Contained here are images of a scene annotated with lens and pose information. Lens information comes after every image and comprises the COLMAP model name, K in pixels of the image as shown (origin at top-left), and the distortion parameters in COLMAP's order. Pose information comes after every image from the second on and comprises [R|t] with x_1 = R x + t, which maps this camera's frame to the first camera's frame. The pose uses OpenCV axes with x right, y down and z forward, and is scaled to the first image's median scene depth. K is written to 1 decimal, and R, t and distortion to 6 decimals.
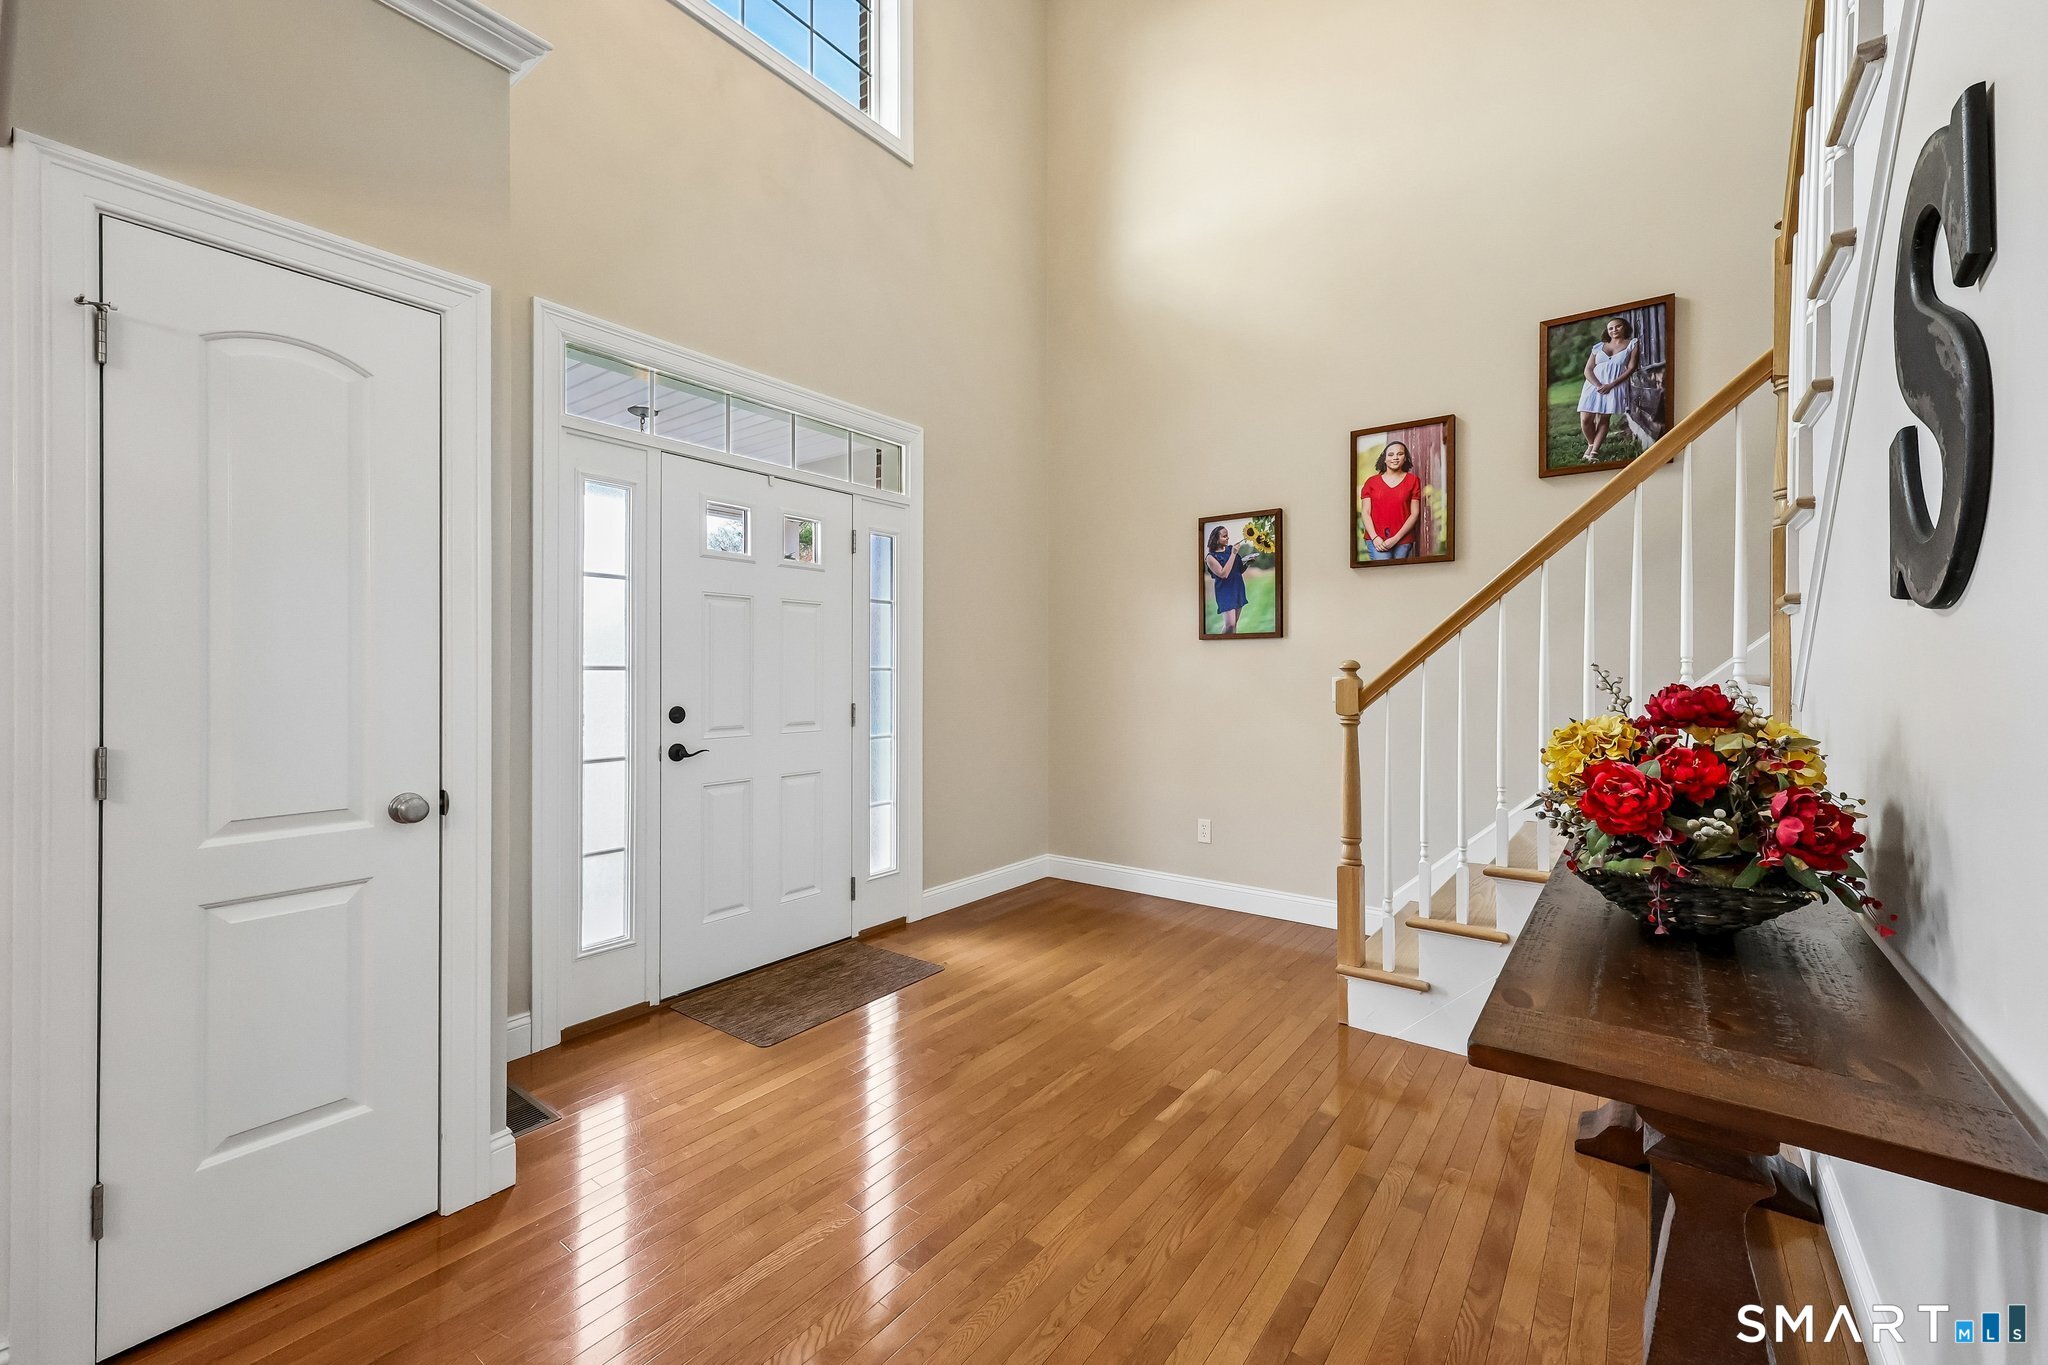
lens RADIAL K [[825.2, 0, 1014.2], [0, 825.2, 679.7], [0, 0, 1]] dist [0.002729, -0.000215]
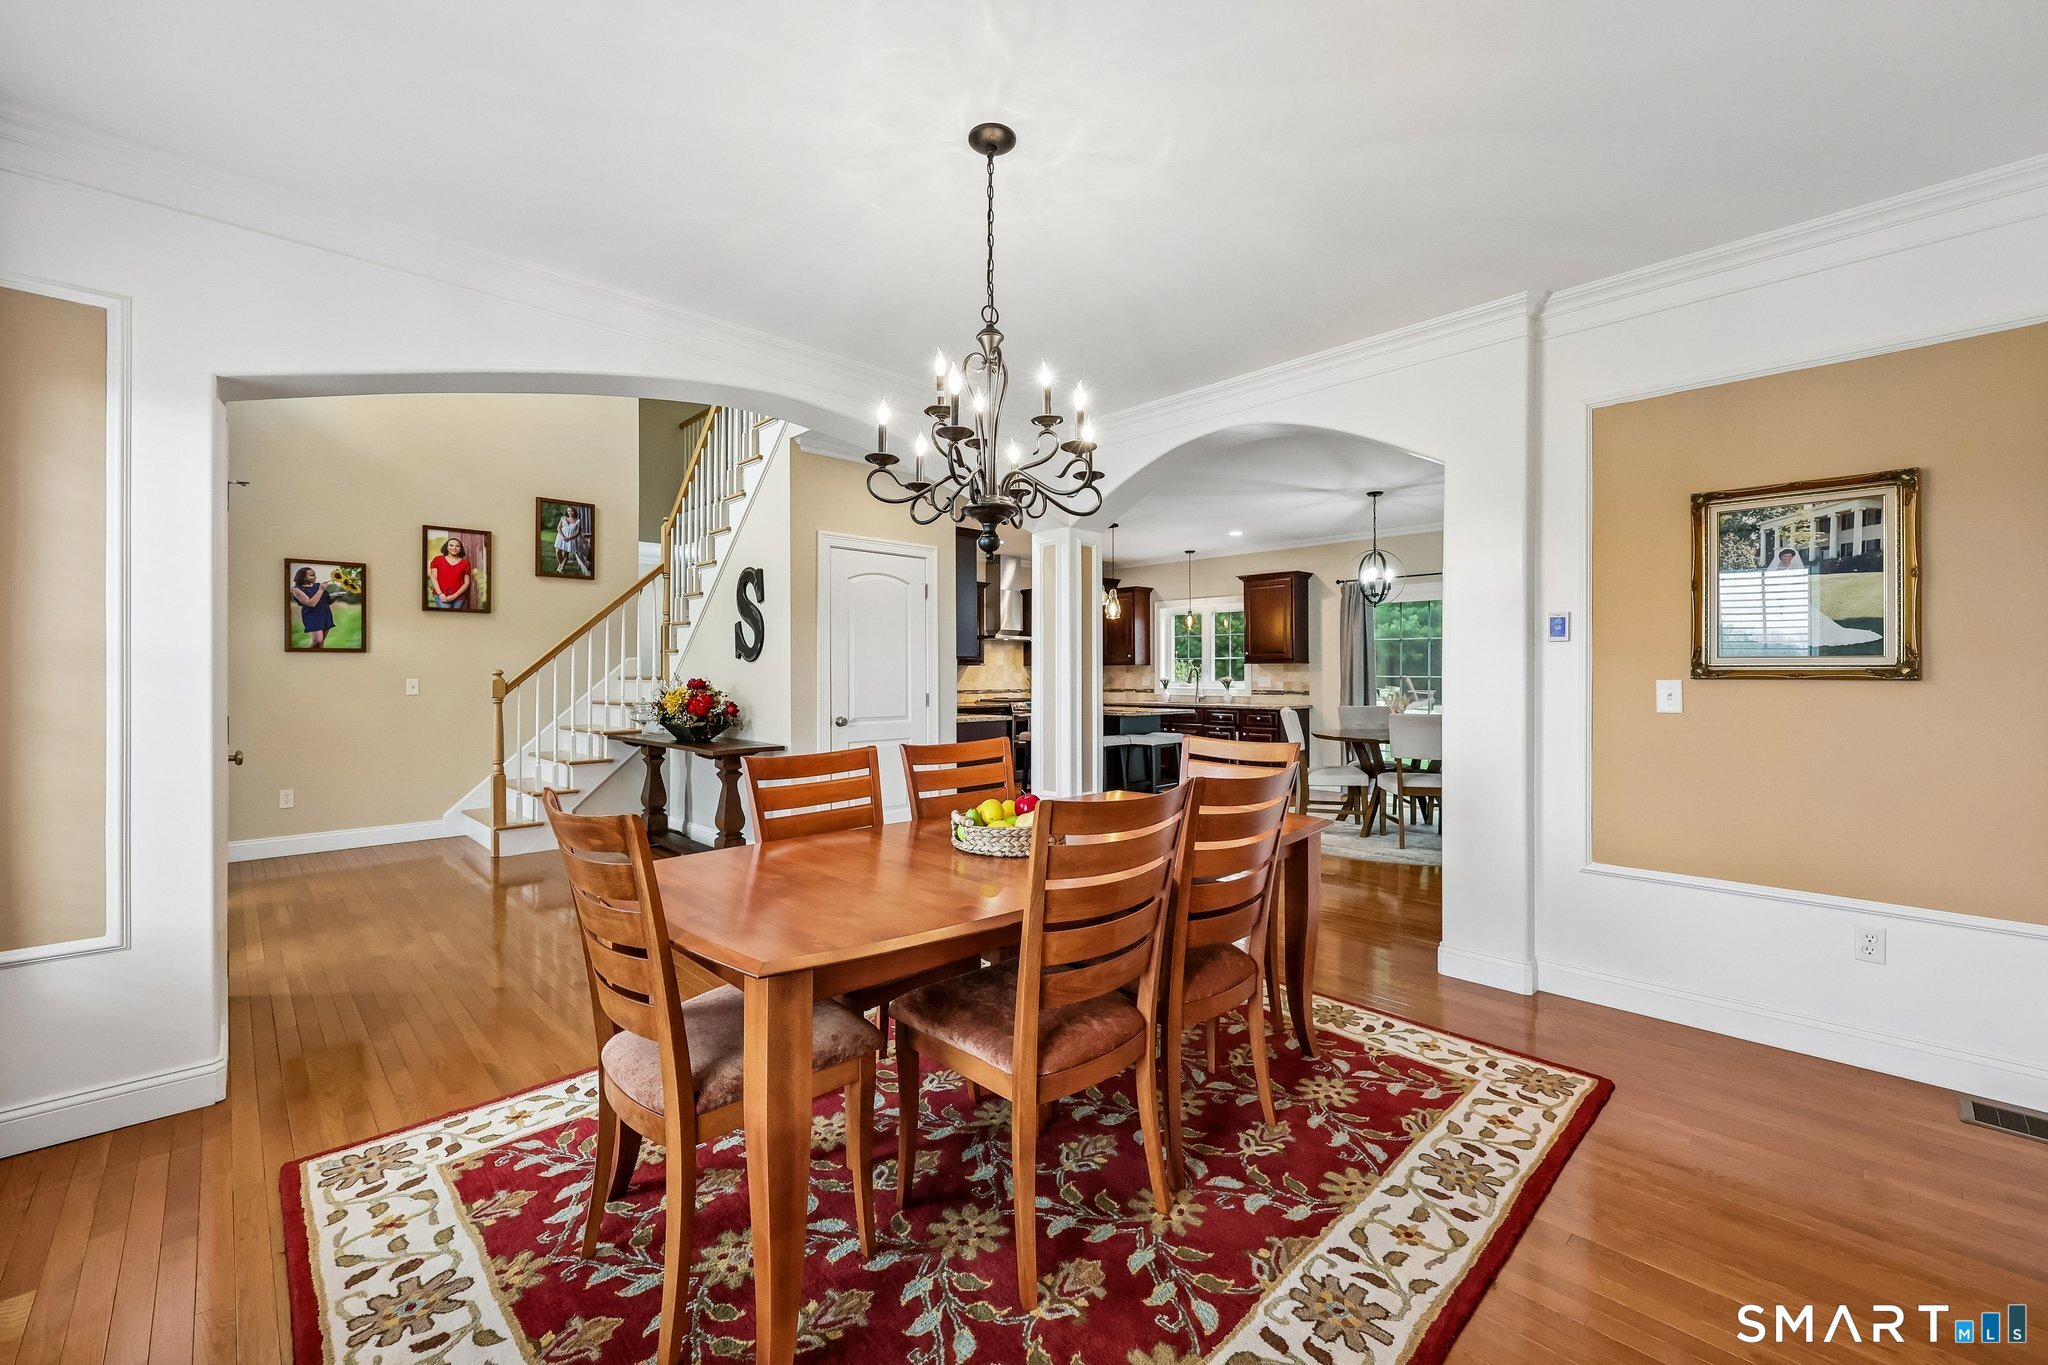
lens RADIAL K [[825.2, 0, 1013.8], [0, 825.2, 673.1], [0, 0, 1]] dist [0.002729, -0.000215]
pose [[0.181018, -0.002399, 0.983477, -0.969833], [0.011694, 0.999932, 0.000286, -0.001795], [-0.983410, 0.011449, 0.181034, -0.412916]]
